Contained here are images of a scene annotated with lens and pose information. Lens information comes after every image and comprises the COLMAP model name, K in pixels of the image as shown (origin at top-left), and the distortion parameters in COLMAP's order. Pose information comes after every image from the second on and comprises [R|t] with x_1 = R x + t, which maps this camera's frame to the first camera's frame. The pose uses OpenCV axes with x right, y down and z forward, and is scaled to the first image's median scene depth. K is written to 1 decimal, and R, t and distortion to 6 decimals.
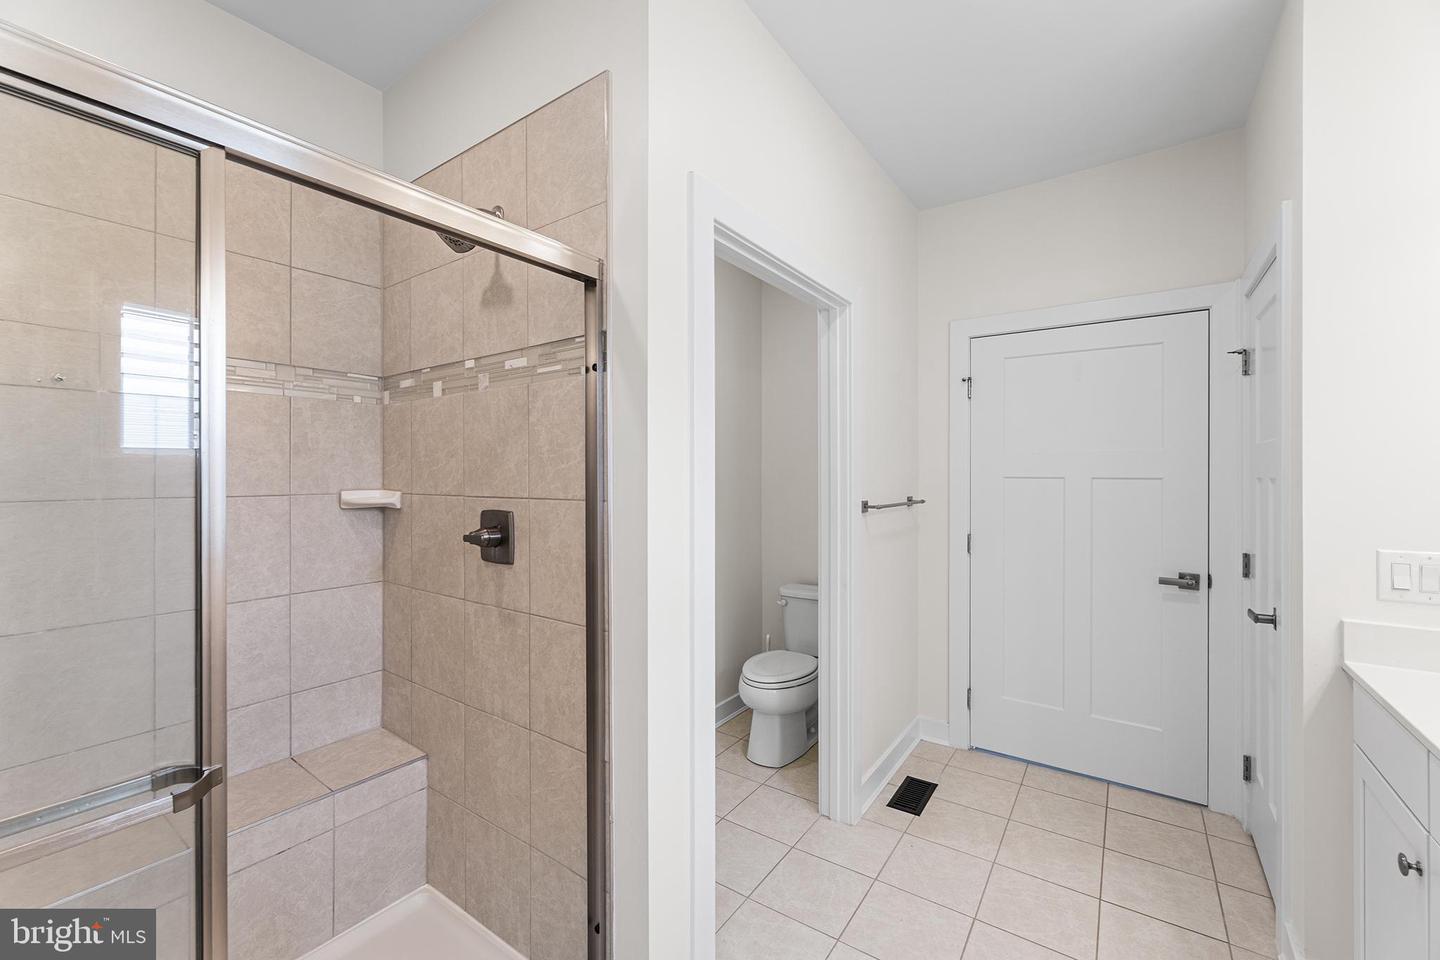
lens RADIAL K [[585.7, 0, 722.0], [0, 585.7, 472.1], [0, 0, 1]] dist [0.001221, -0.000279]
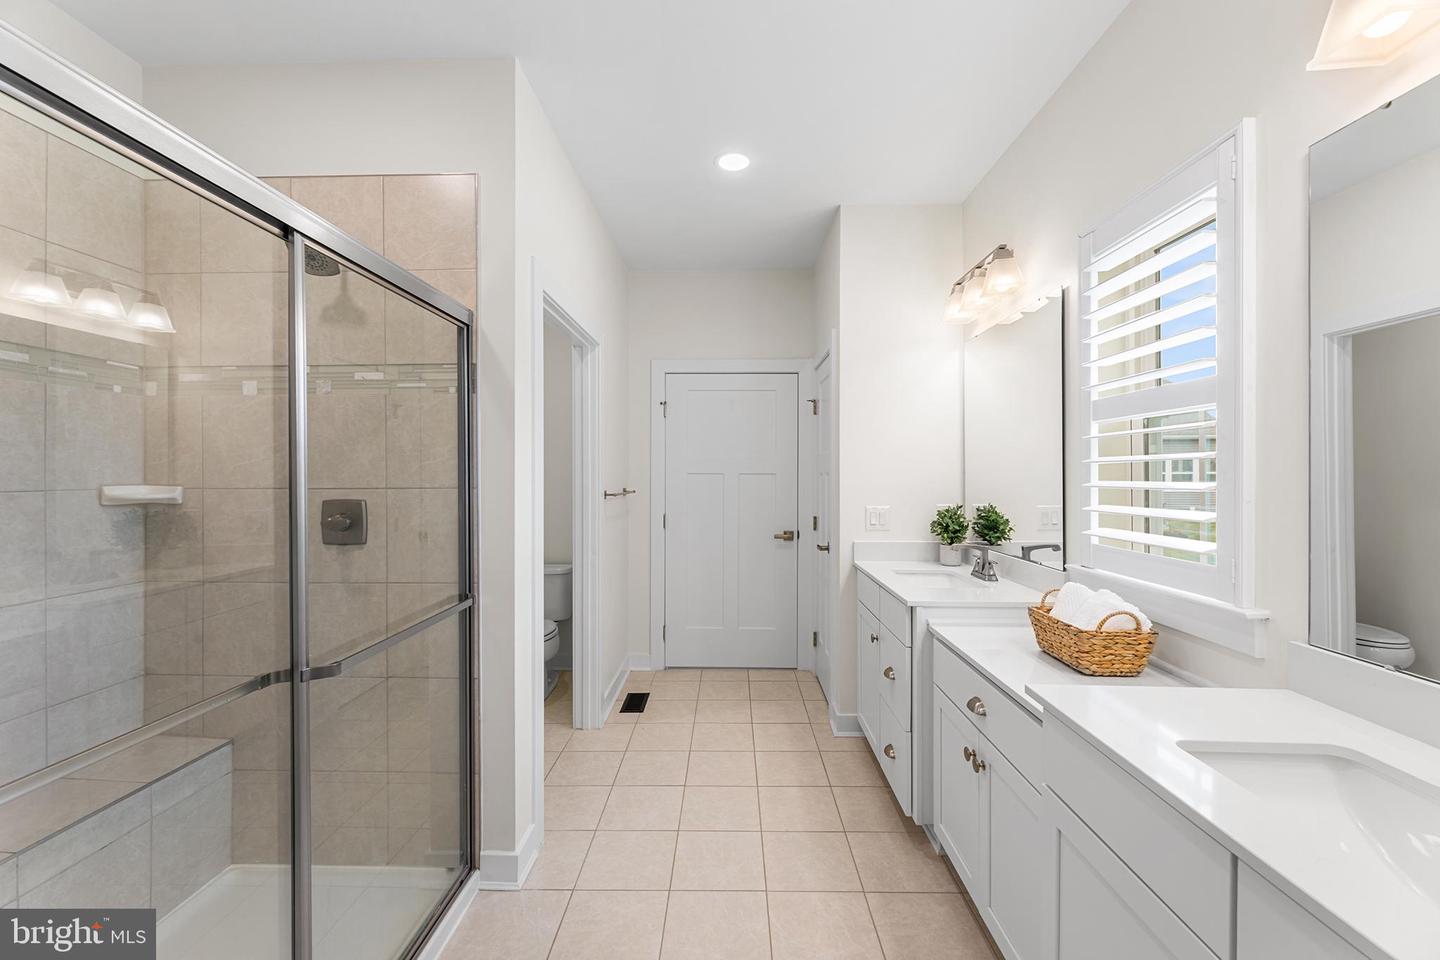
lens RADIAL K [[585.7, 0, 722.0], [0, 585.7, 472.1], [0, 0, 1]] dist [0.001221, -0.000279]
pose [[0.828619, 0.001229, 0.559811, -0.367667], [-0.001477, 0.999999, -0.000010, 0.008453], [-0.559811, -0.000819, 0.828620, -0.342645]]
